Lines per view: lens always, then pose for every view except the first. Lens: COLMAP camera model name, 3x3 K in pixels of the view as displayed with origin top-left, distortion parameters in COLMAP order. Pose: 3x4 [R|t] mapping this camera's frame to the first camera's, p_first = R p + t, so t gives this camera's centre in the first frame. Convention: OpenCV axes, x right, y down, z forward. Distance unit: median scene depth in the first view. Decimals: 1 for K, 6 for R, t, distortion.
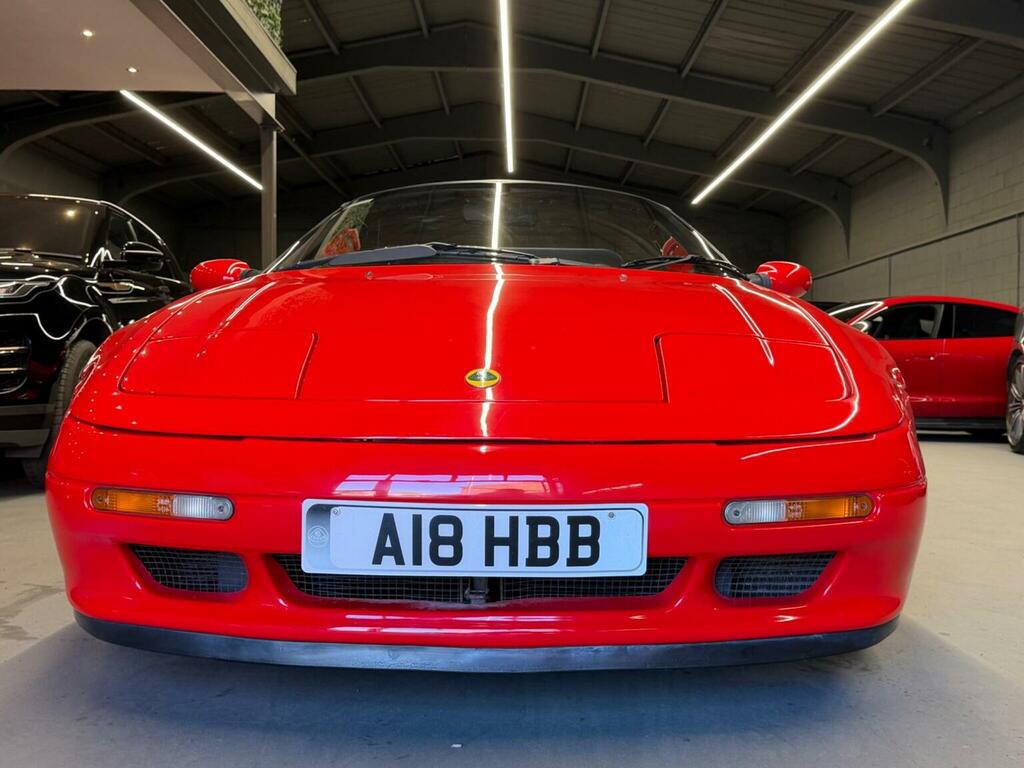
lens RADIAL K [[1005.7, 0, 512.0], [0, 1005.7, 384.0], [0, 0, 1]] dist [0.169880, -0.357451]
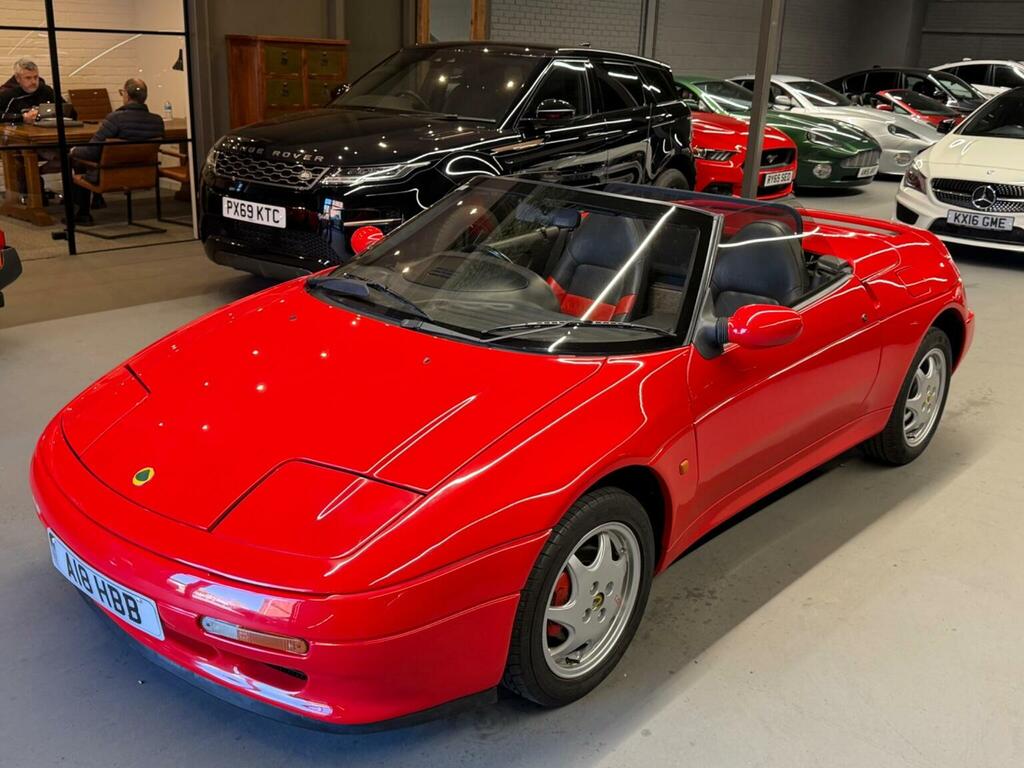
lens RADIAL K [[1005.7, 0, 512.0], [0, 1005.7, 384.0], [0, 0, 1]] dist [0.169880, -0.357451]
pose [[0.757276, 0.222284, -0.614103, 0.135701], [-0.038680, 0.953912, 0.297584, -0.064422], [0.651948, -0.201600, 0.730972, 0.028339]]
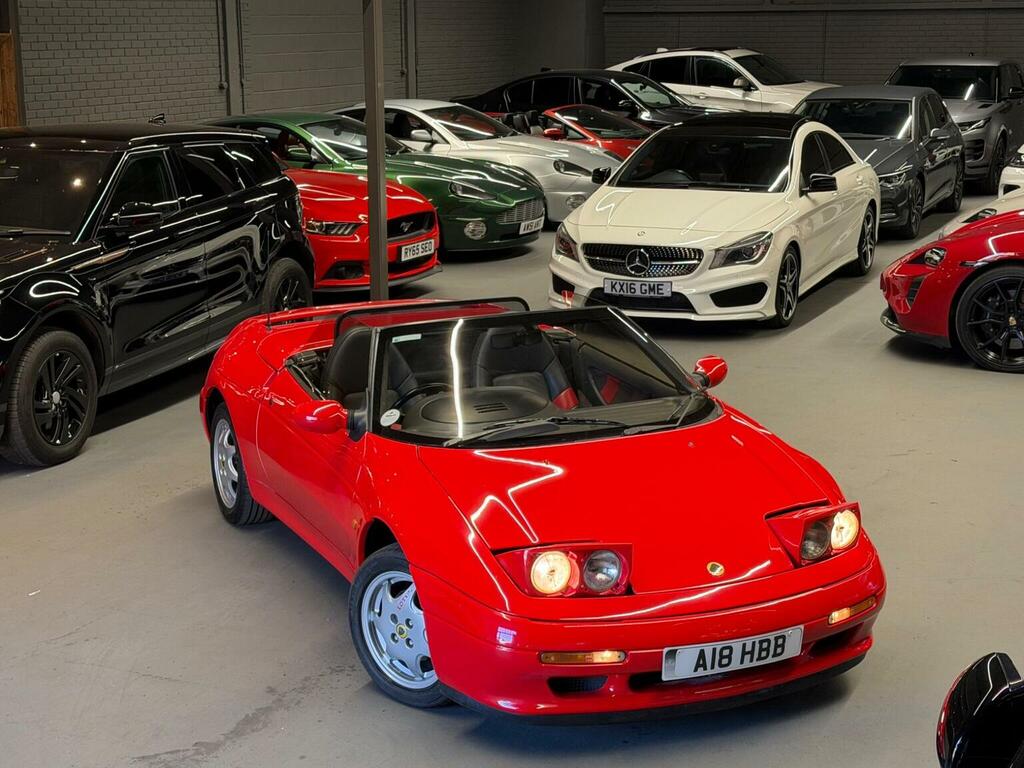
lens RADIAL K [[1680.8, 0, 512.0], [0, 1680.8, 384.0], [0, 0, 1]] dist [0.118961, 0.043711]
pose [[0.911244, 0.073153, -0.405317, 0.239791], [0.009871, 0.979938, 0.199057, -0.108403], [0.411748, -0.185390, 0.892241, -0.129943]]
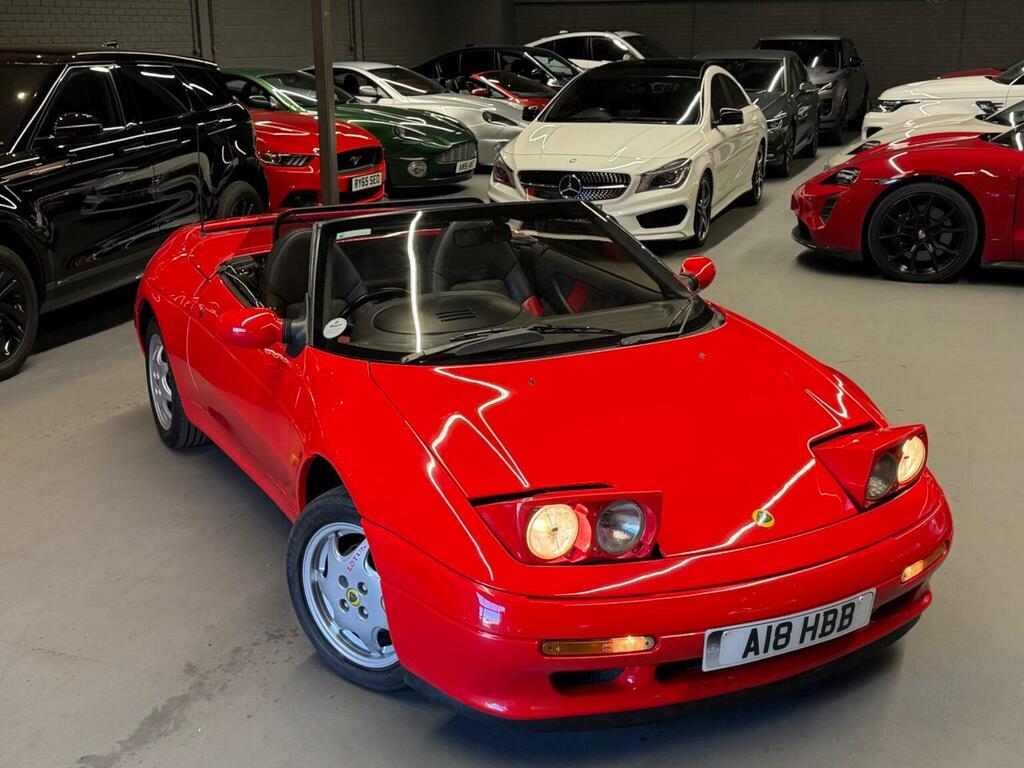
lens RADIAL K [[1227.0, 0, 512.0], [0, 1227.0, 384.0], [0, 0, 1]] dist [0.179829, -0.362206]
pose [[0.934173, 0.083256, -0.346973, 0.168329], [0.009899, 0.965977, 0.258437, -0.072460], [0.356684, -0.244860, 0.901565, 0.006558]]
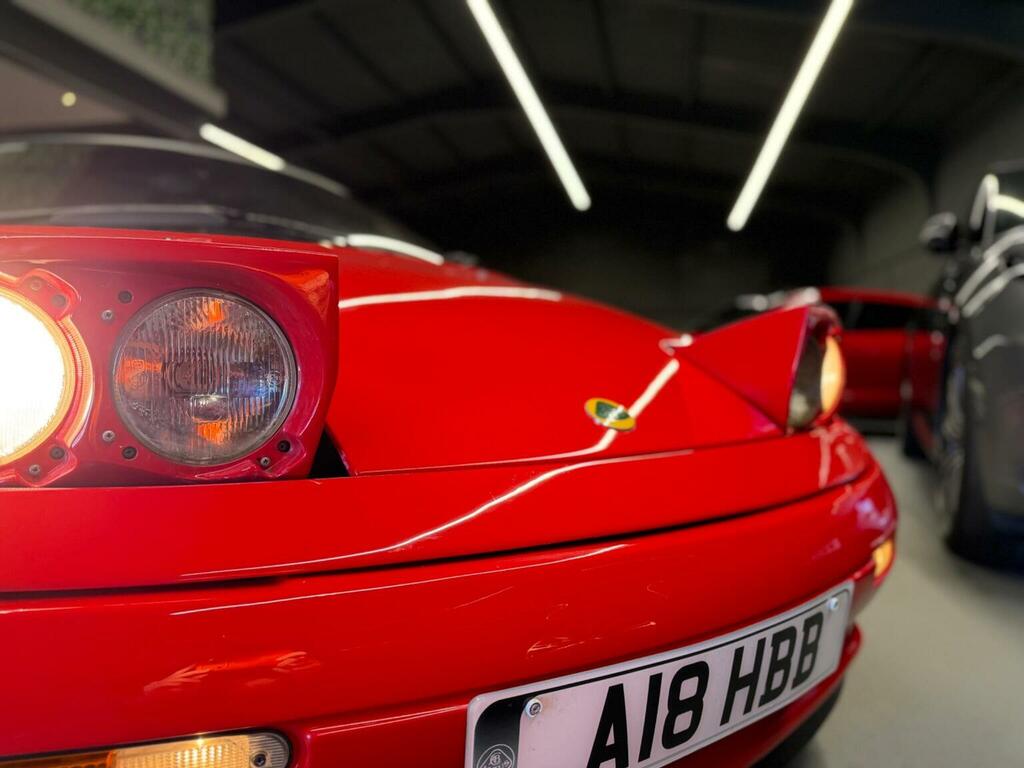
lens RADIAL K [[734.4, 0, 512.0], [0, 734.4, 384.0], [0, 0, 1]] dist [0.003550, -0.000025]
pose [[0.979879, 0.012067, -0.199226, 0.142535], [-0.008509, 0.999789, 0.018703, -0.003657], [0.199410, -0.016631, 0.979775, 0.142764]]
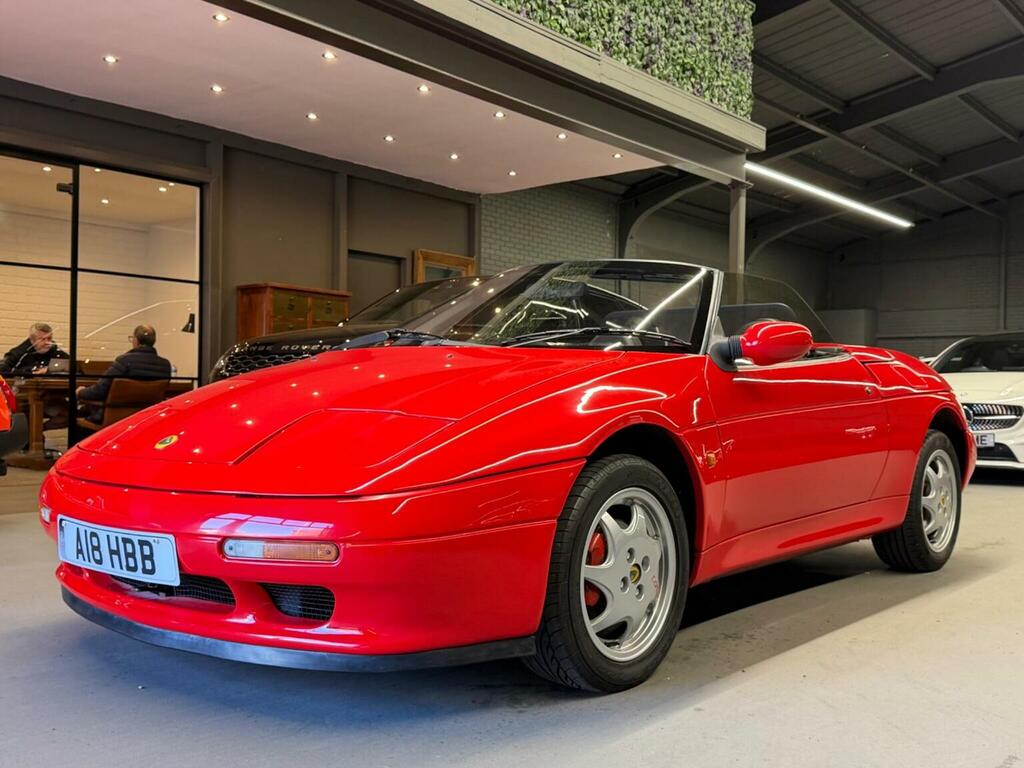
lens RADIAL K [[1005.7, 0, 512.0], [0, 1005.7, 384.0], [0, 0, 1]] dist [0.169880, -0.357451]
pose [[0.770734, -0.007316, -0.637115, 0.138021], [-0.013064, 0.999542, -0.027282, -0.006112], [0.637024, 0.029350, 0.770285, 0.017465]]
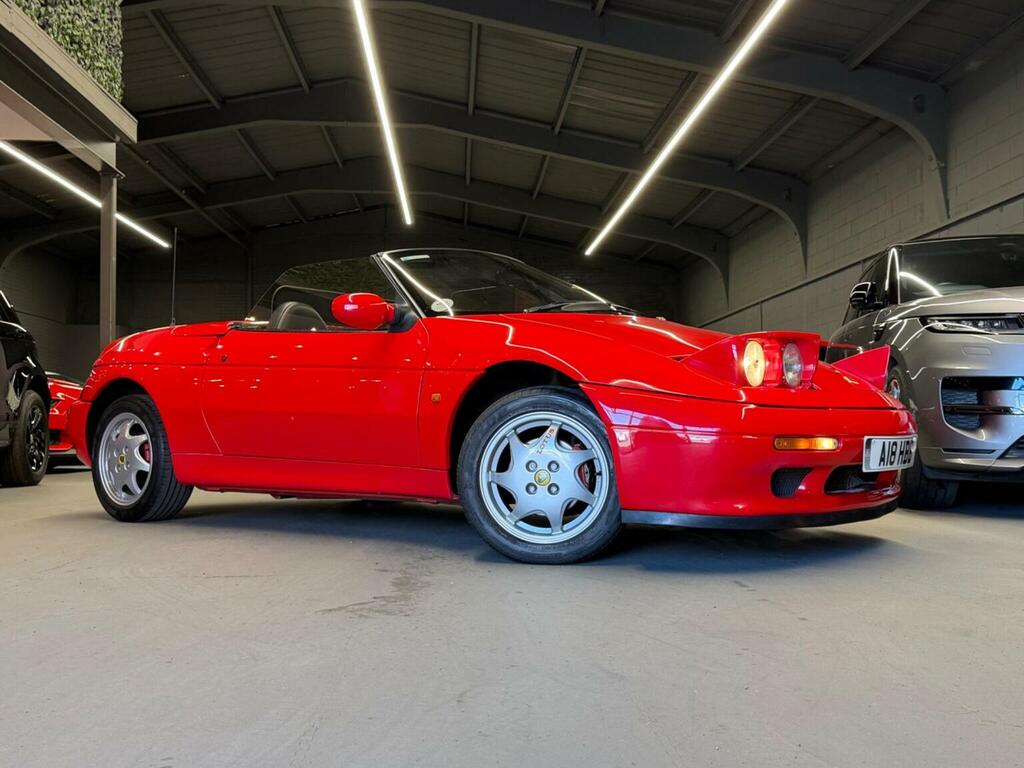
lens RADIAL K [[1005.7, 0, 512.0], [0, 1005.7, 384.0], [0, 0, 1]] dist [0.169880, -0.357451]
pose [[0.997850, -0.012753, 0.064288, 0.052049], [0.016153, 0.998483, -0.052641, 0.010434], [-0.063519, 0.053566, 0.996542, -0.021890]]
